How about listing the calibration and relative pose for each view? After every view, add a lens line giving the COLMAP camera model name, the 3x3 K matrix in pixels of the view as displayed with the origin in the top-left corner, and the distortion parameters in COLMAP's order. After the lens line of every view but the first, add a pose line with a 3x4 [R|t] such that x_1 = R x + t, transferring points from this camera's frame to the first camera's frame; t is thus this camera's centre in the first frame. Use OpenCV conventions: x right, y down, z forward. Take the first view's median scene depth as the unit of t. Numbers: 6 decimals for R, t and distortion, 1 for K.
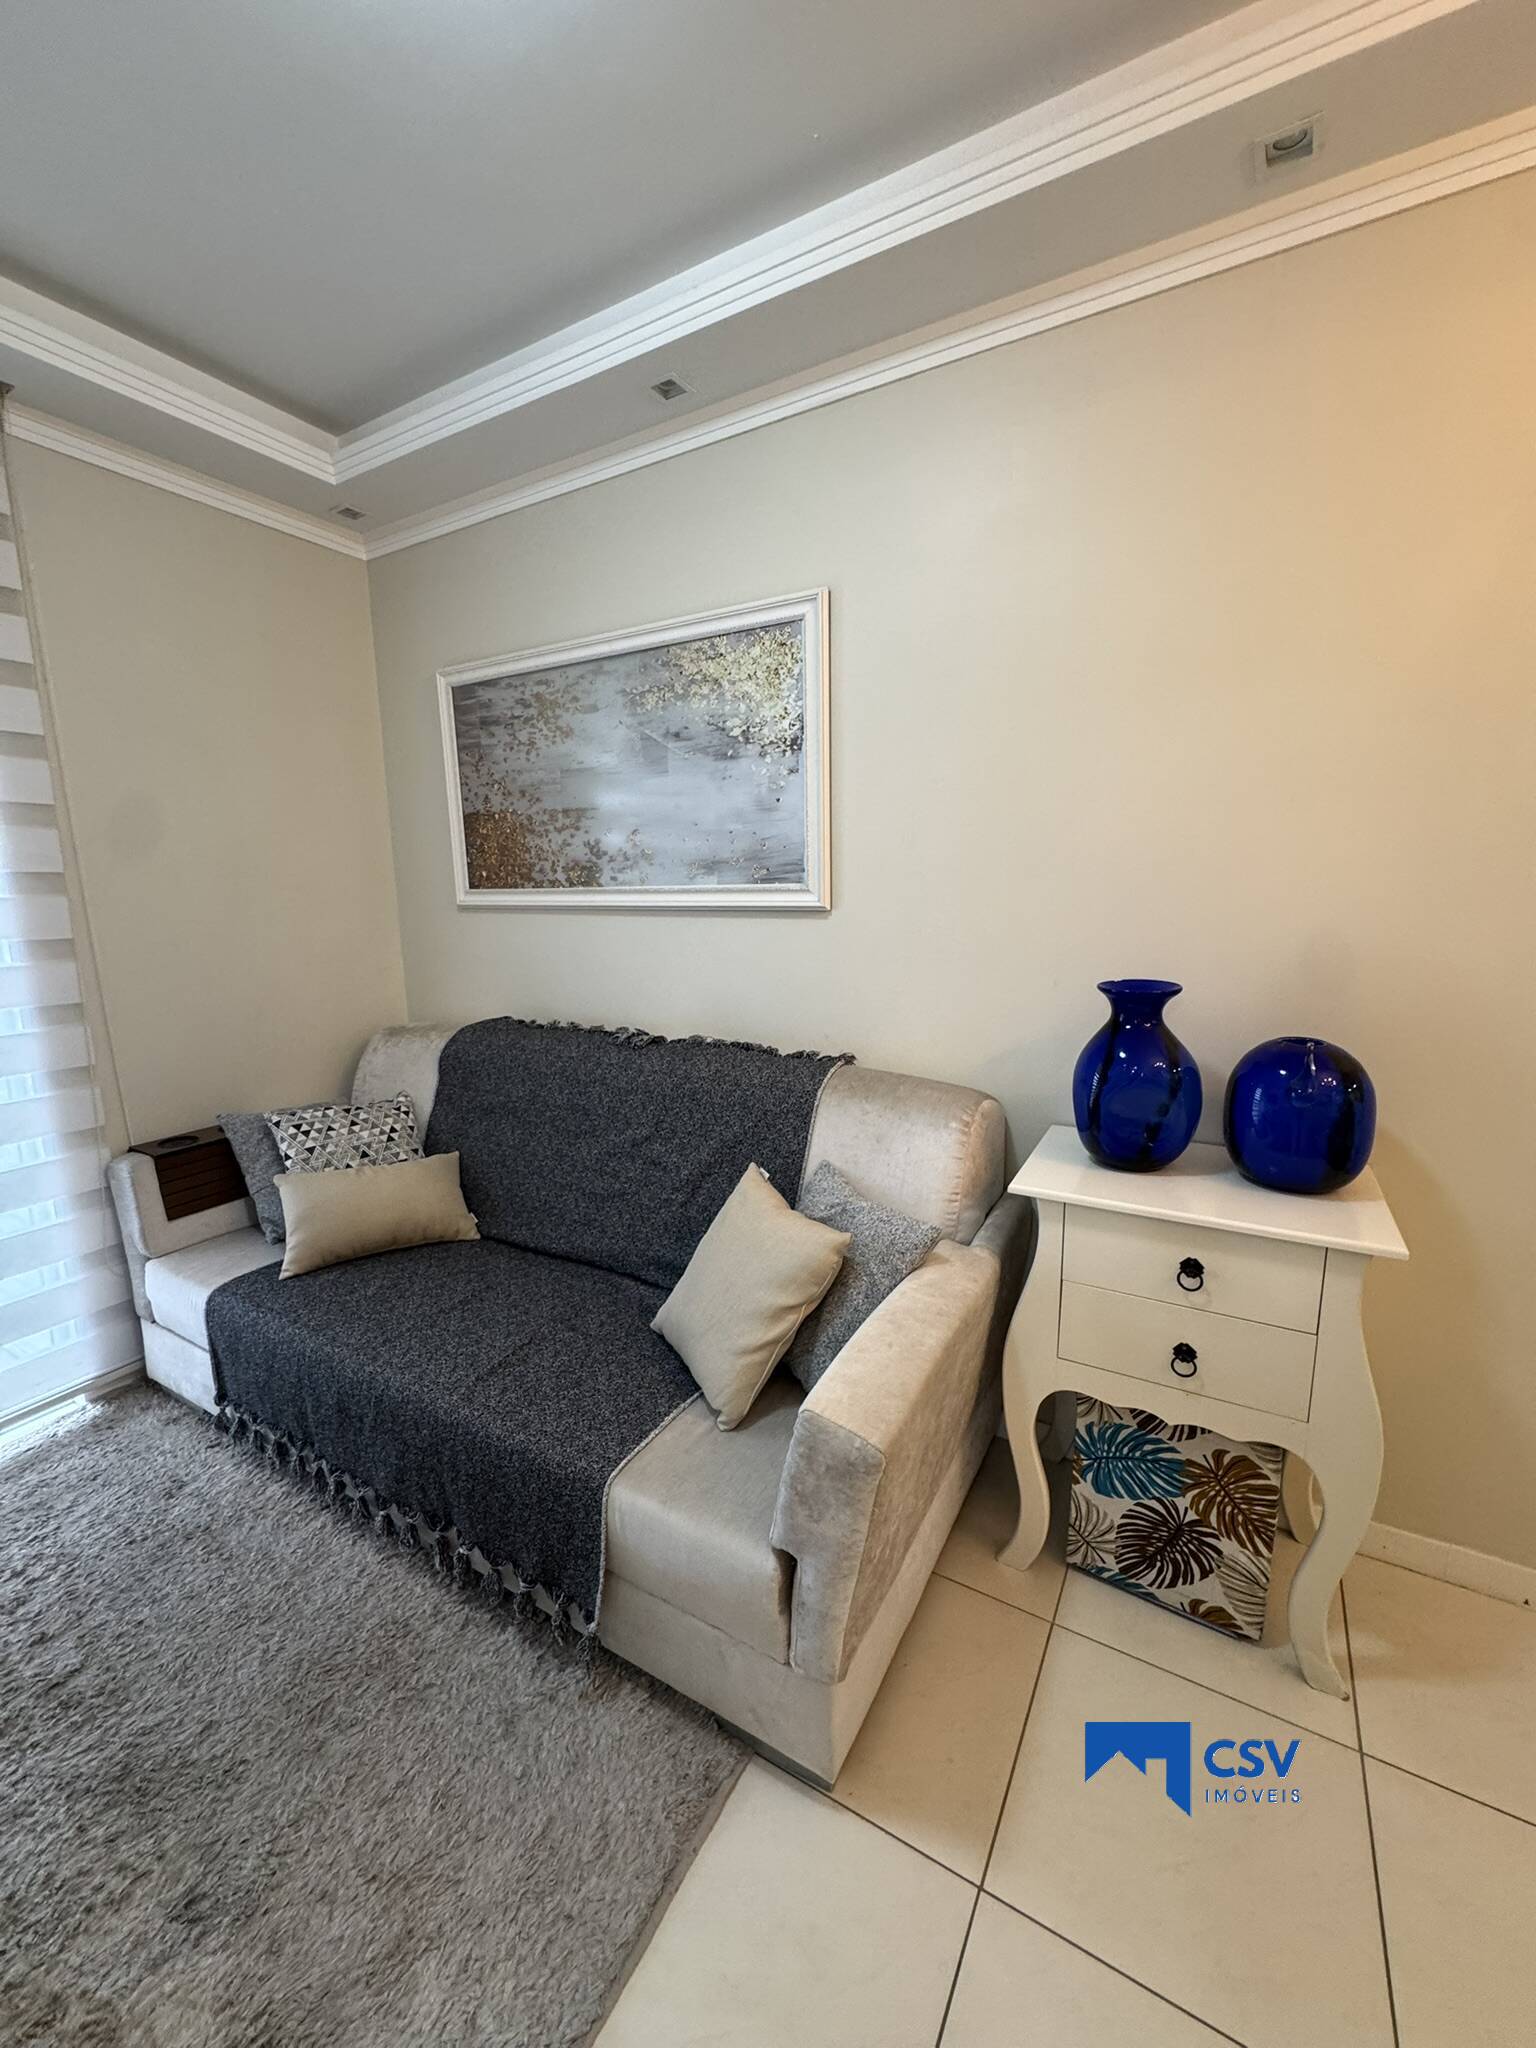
lens RADIAL K [[819.0, 0, 770.1], [0, 819.0, 1022.4], [0, 0, 1]] dist [-0.004521, 0.000634]
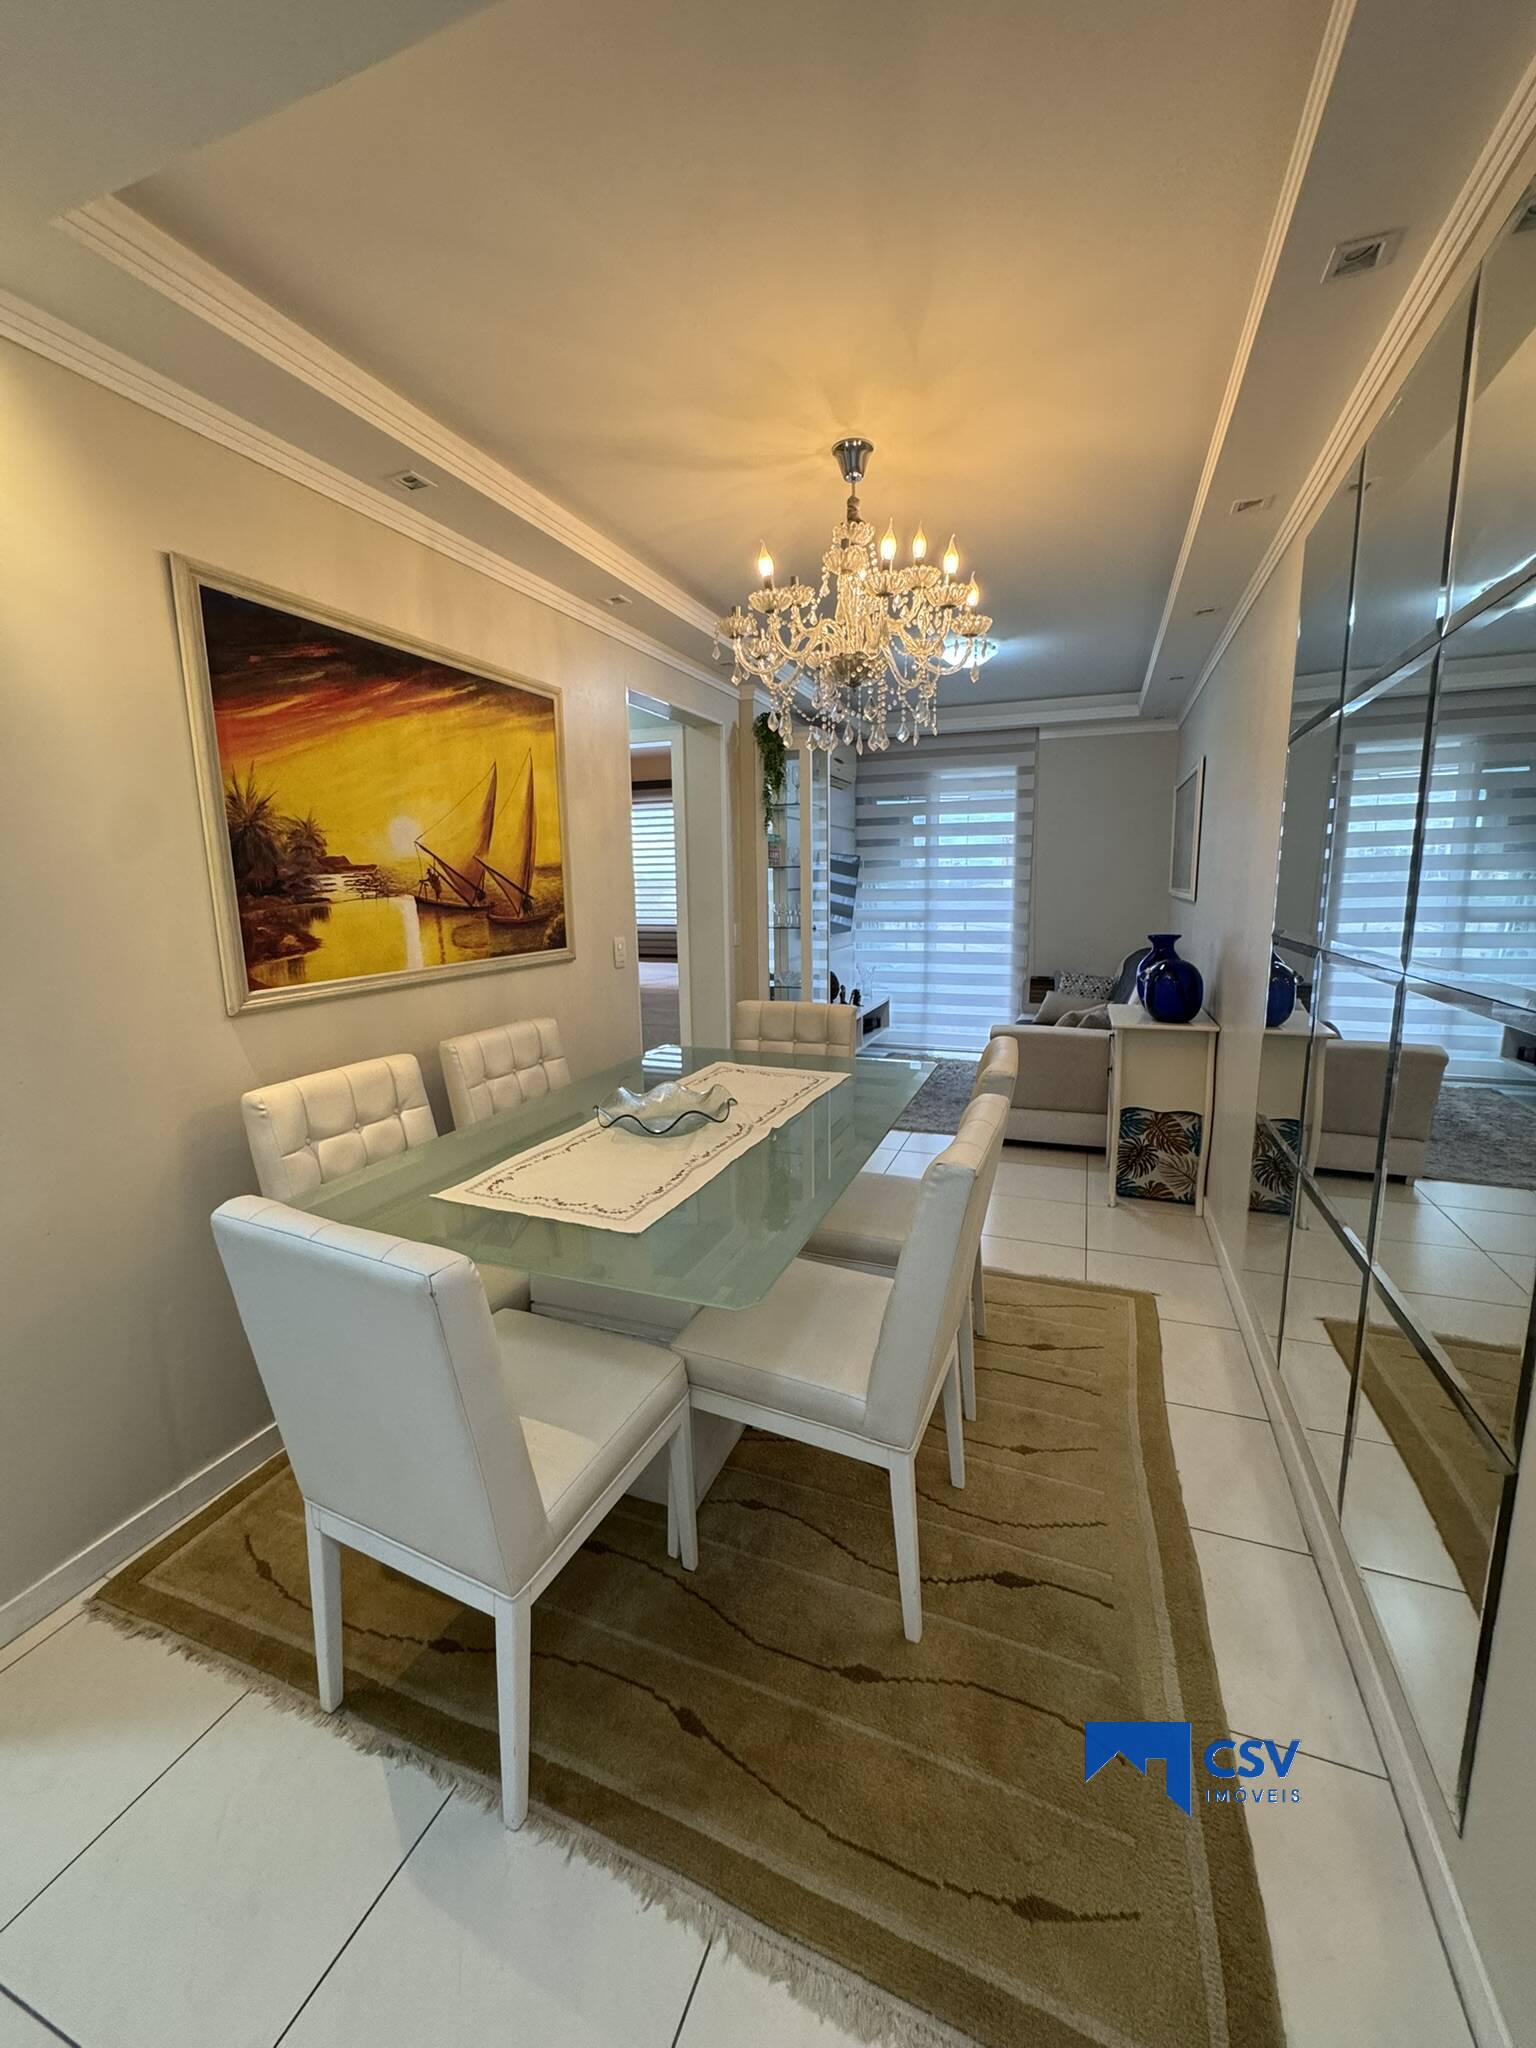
lens RADIAL K [[819.0, 0, 763.4], [0, 819.0, 1018.1], [0, 0, 1]] dist [-0.004521, 0.000634]
pose [[0.157338, 0.175864, -0.971760, 1.912311], [-0.154793, 0.976244, 0.151612, 0.007931], [0.975338, 0.126567, 0.180823, -0.414099]]
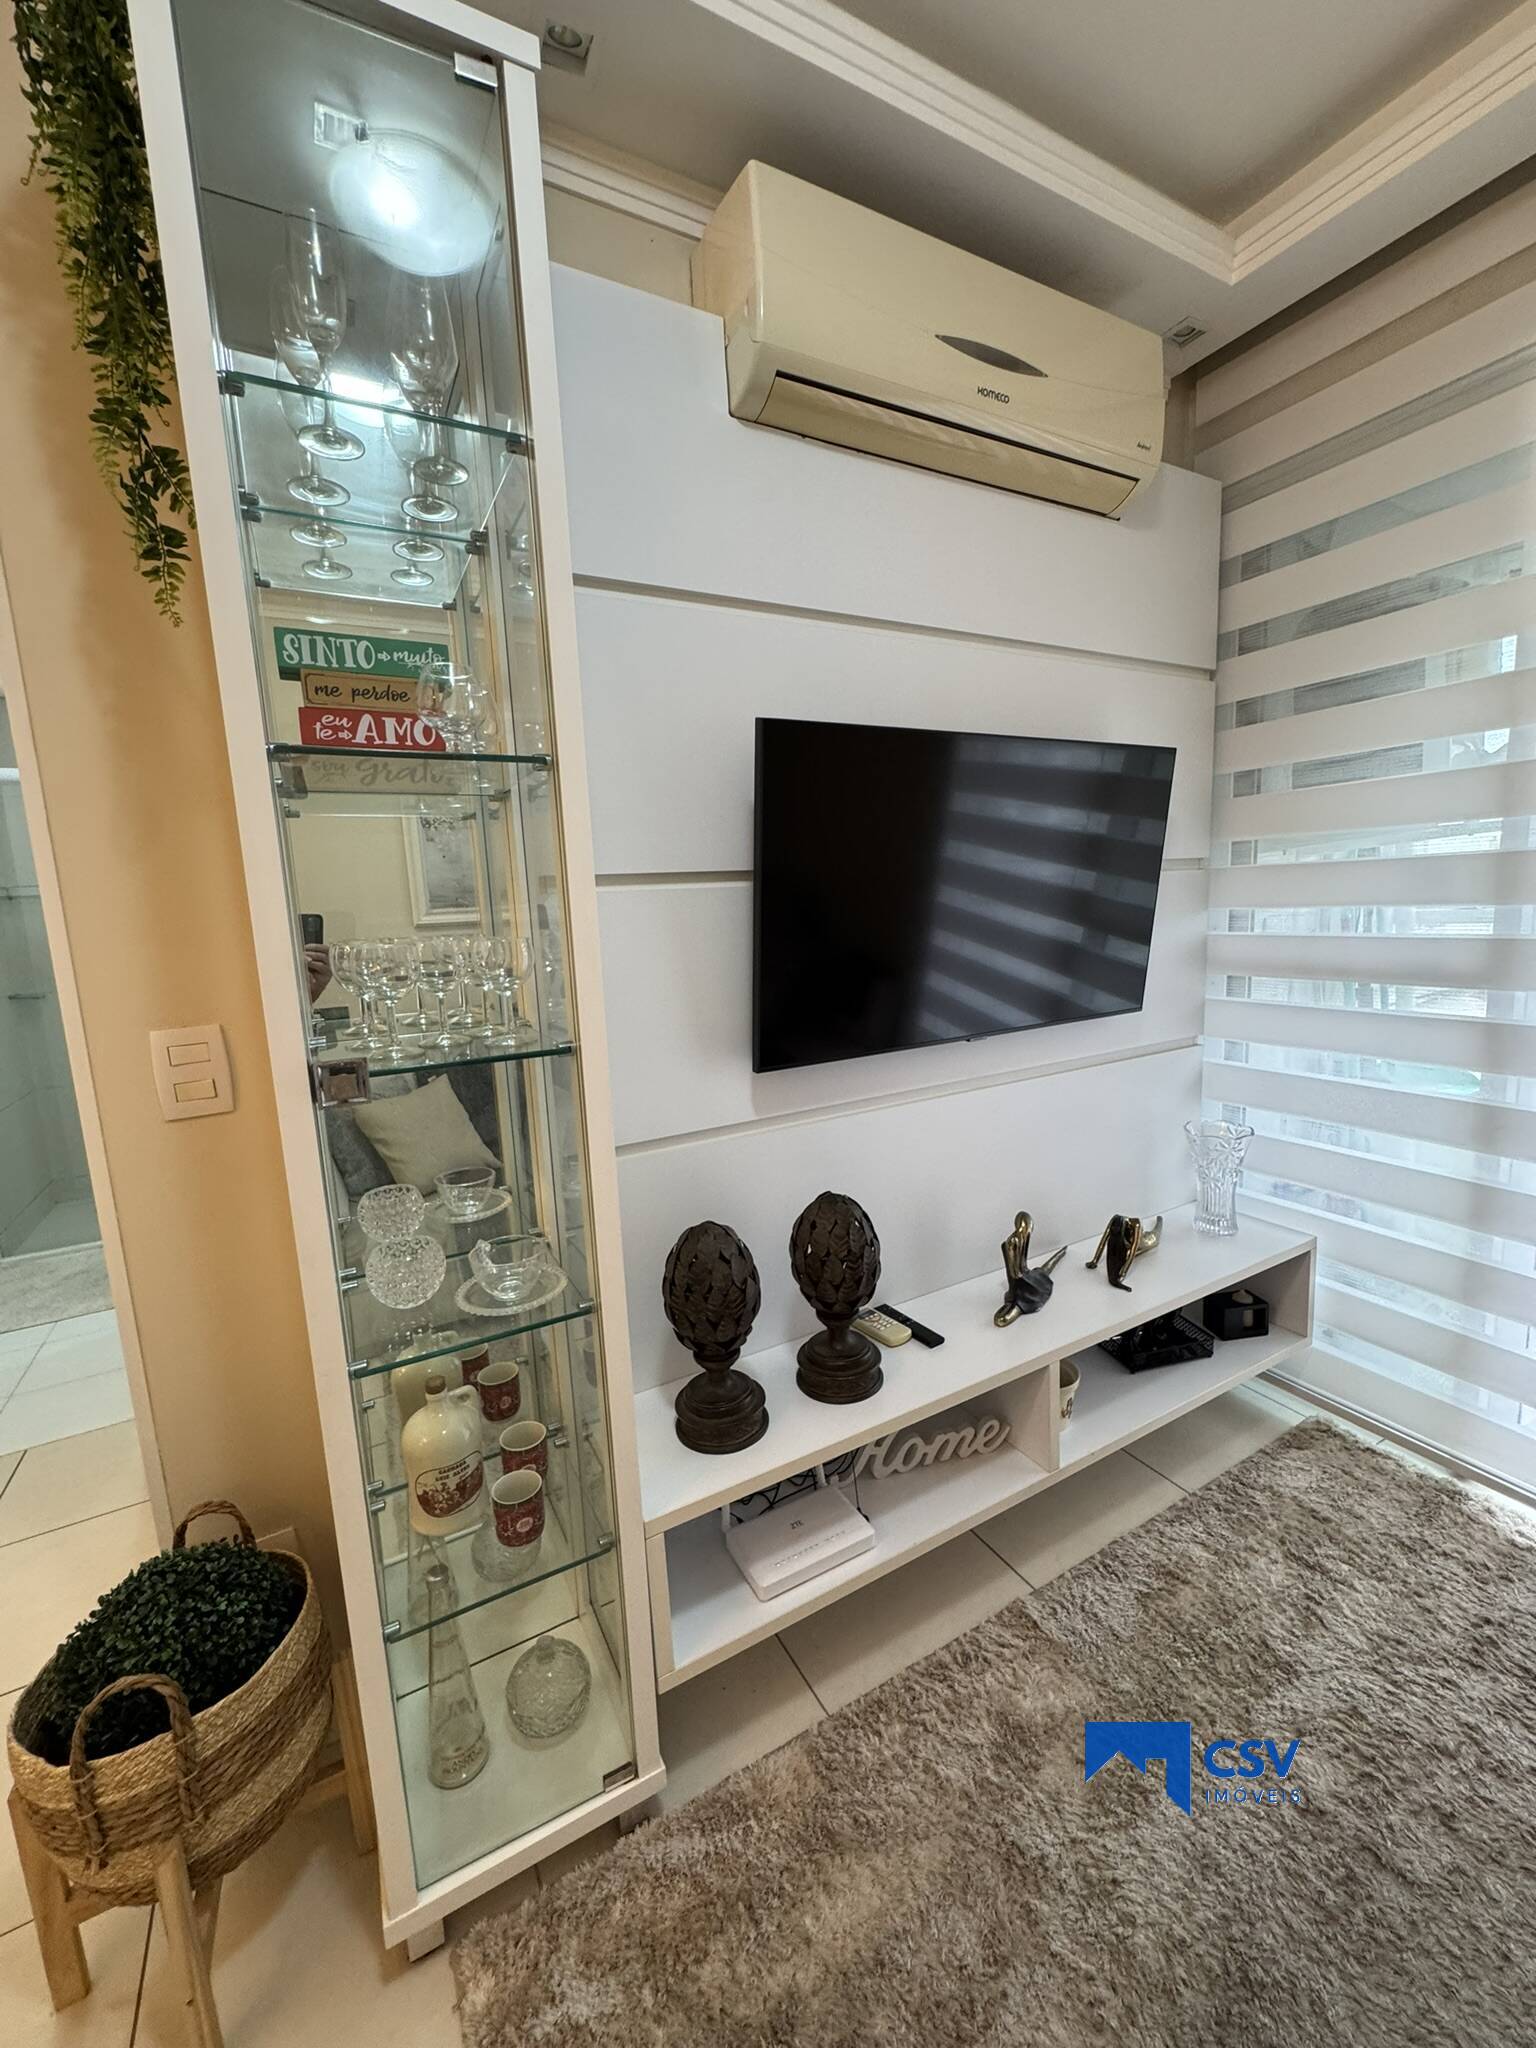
lens RADIAL K [[819.0, 0, 768.8], [0, 819.0, 1021.8], [0, 0, 1]] dist [-0.004521, 0.000634]
pose [[-0.507034, 0.166702, -0.845652, -0.034558], [-0.092600, 0.964905, 0.245732, -0.065205], [0.856937, 0.202902, -0.473803, 0.467865]]
